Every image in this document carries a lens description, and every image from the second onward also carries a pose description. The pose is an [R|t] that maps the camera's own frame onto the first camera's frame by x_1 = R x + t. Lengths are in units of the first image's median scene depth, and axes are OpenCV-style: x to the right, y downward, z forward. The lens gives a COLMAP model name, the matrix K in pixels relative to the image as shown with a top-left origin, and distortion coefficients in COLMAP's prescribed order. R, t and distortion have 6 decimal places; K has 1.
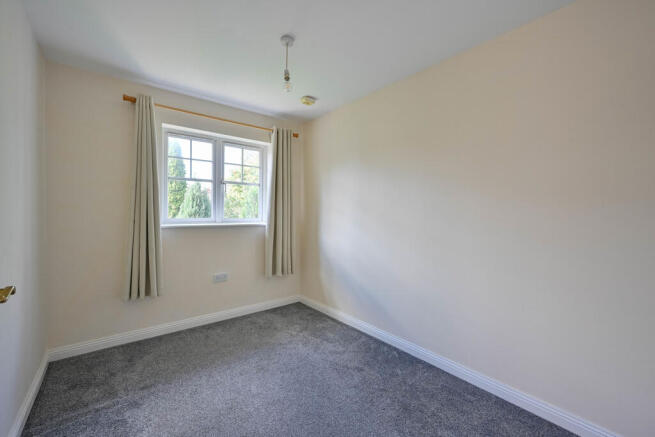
lens RADIAL K [[264.8, 0, 330.4], [0, 264.8, 219.8], [0, 0, 1]] dist [-0.007375, 0.001518]
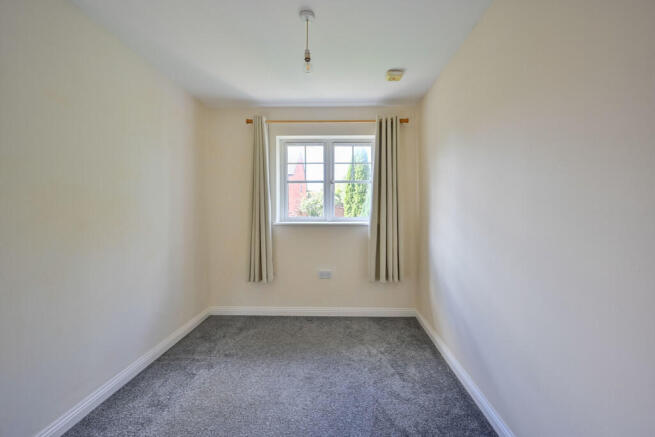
lens RADIAL K [[264.8, 0, 328.1], [0, 264.8, 215.9], [0, 0, 1]] dist [-0.007375, 0.001518]
pose [[0.763901, 0.006189, -0.645303, 0.284121], [-0.013162, 0.999895, -0.005991, -0.003860], [0.645199, 0.013070, 0.763903, 0.234628]]
